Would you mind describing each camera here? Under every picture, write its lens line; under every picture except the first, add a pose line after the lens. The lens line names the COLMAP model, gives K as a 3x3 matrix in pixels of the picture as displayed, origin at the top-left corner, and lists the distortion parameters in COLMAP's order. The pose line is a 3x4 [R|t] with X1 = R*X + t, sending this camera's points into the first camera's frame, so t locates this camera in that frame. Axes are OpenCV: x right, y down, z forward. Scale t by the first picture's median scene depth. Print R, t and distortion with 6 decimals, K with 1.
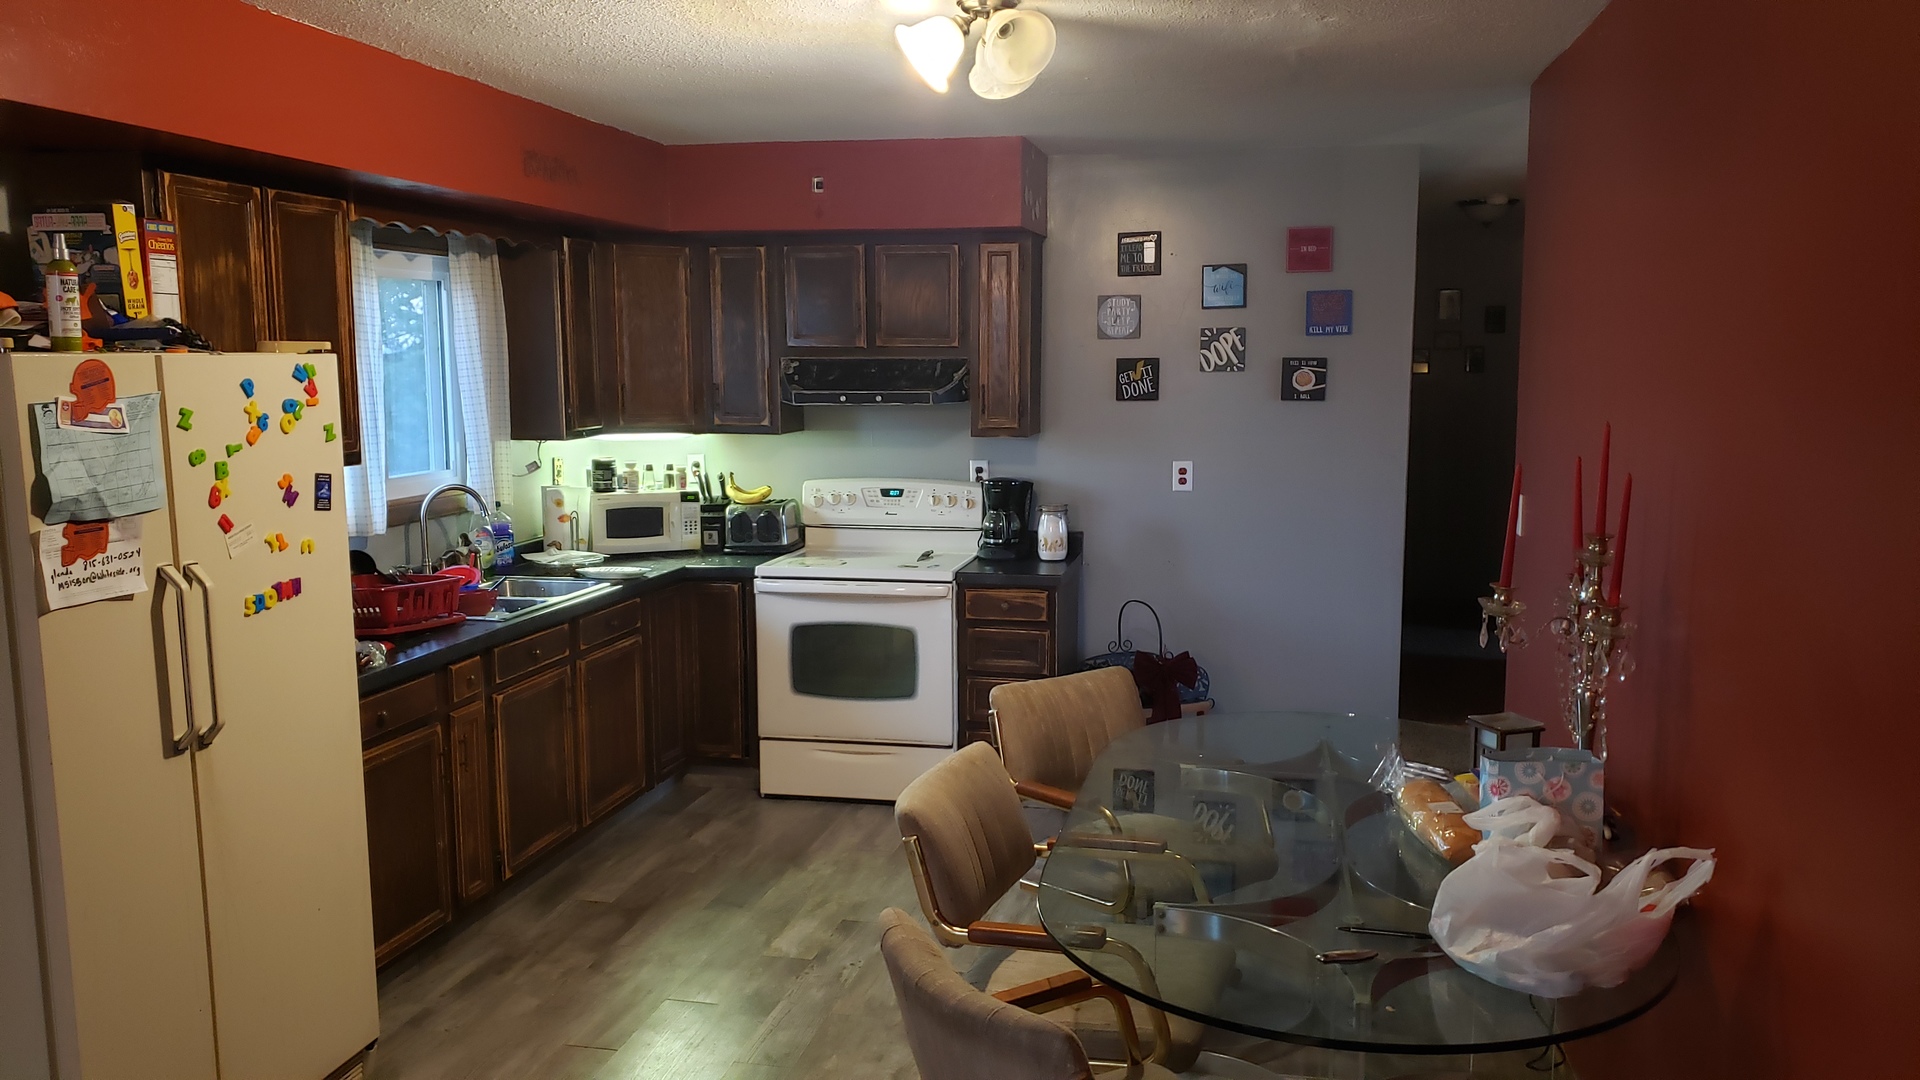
lens RADIAL K [[1489.2, 0, 961.2], [0, 1489.2, 539.9], [0, 0, 1]] dist [0.028205, -0.058385]
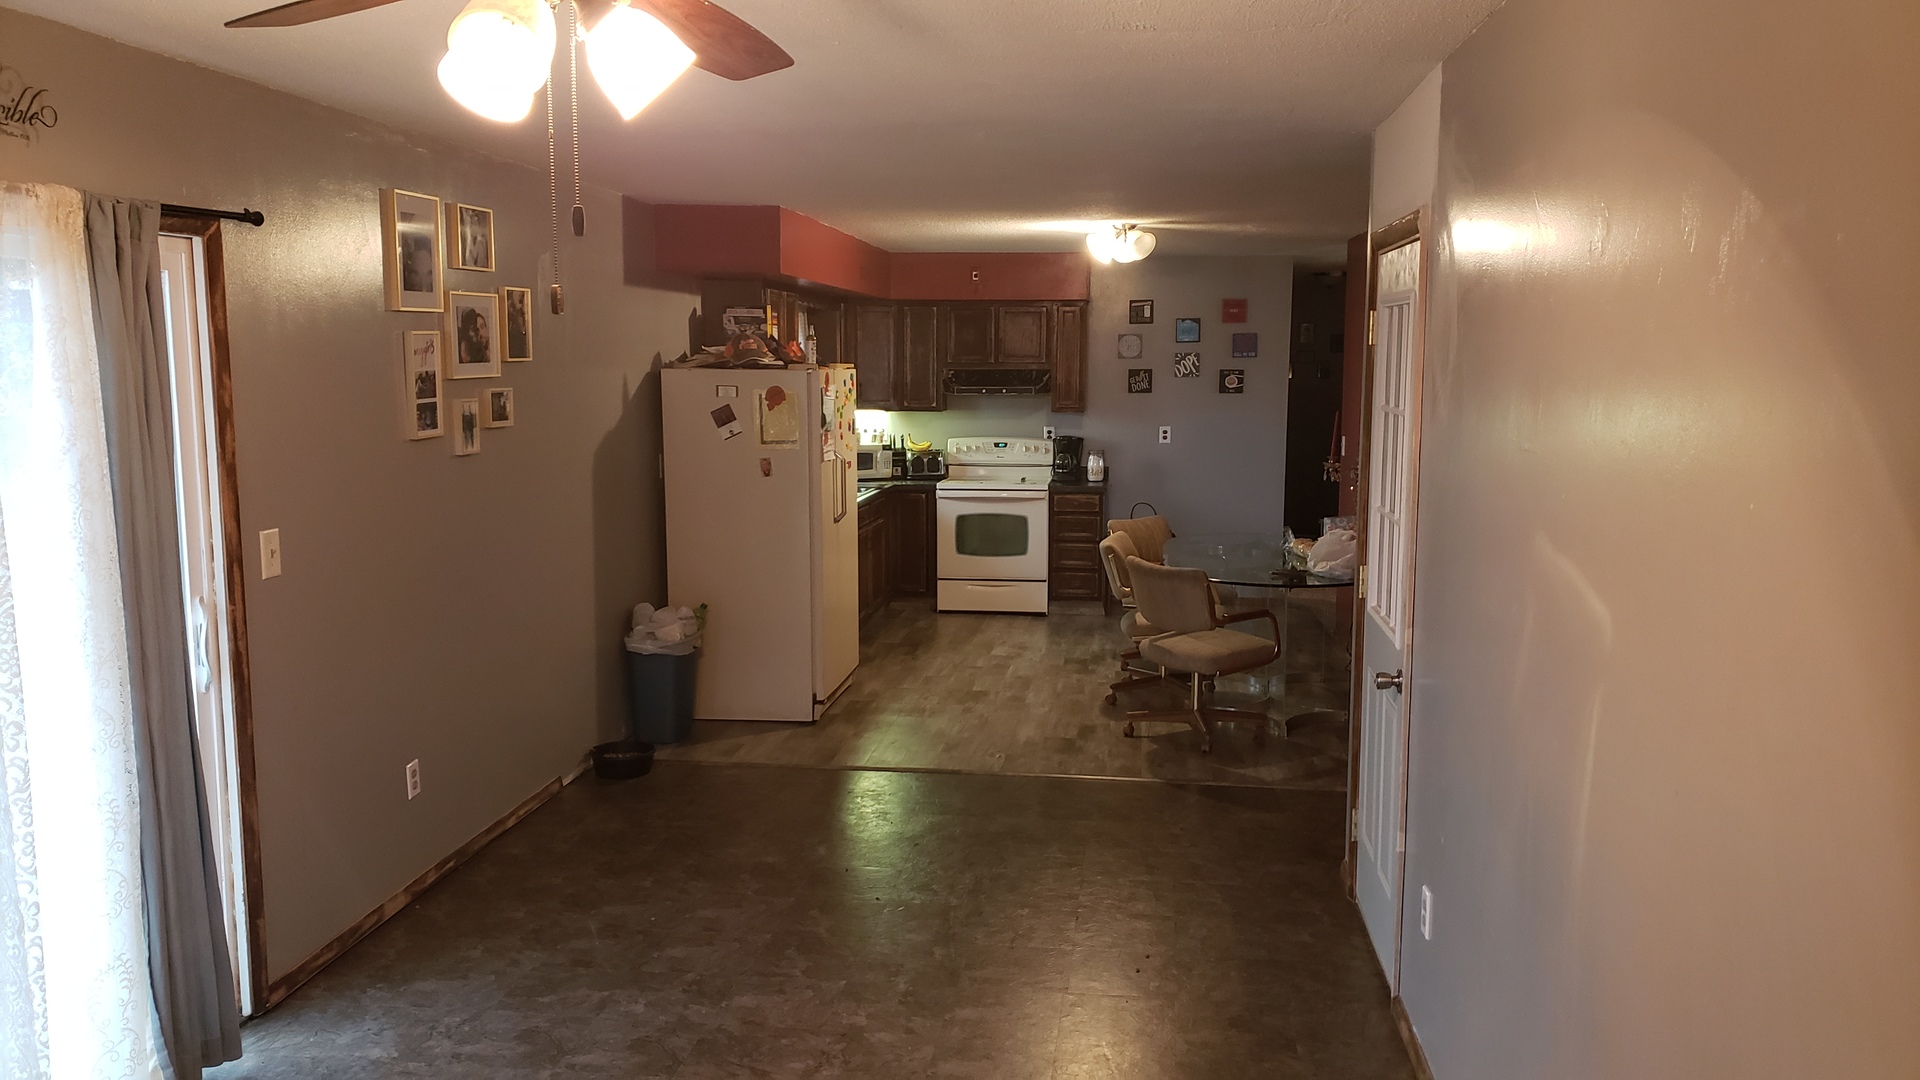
lens RADIAL K [[1489.2, 0, 959.0], [0, 1489.2, 546.3], [0, 0, 1]] dist [0.028205, -0.058385]
pose [[0.996075, -0.006683, 0.088258, -0.265813], [0.006566, 0.999977, 0.001613, 0.089462], [-0.088266, -0.001027, 0.996096, -0.792496]]
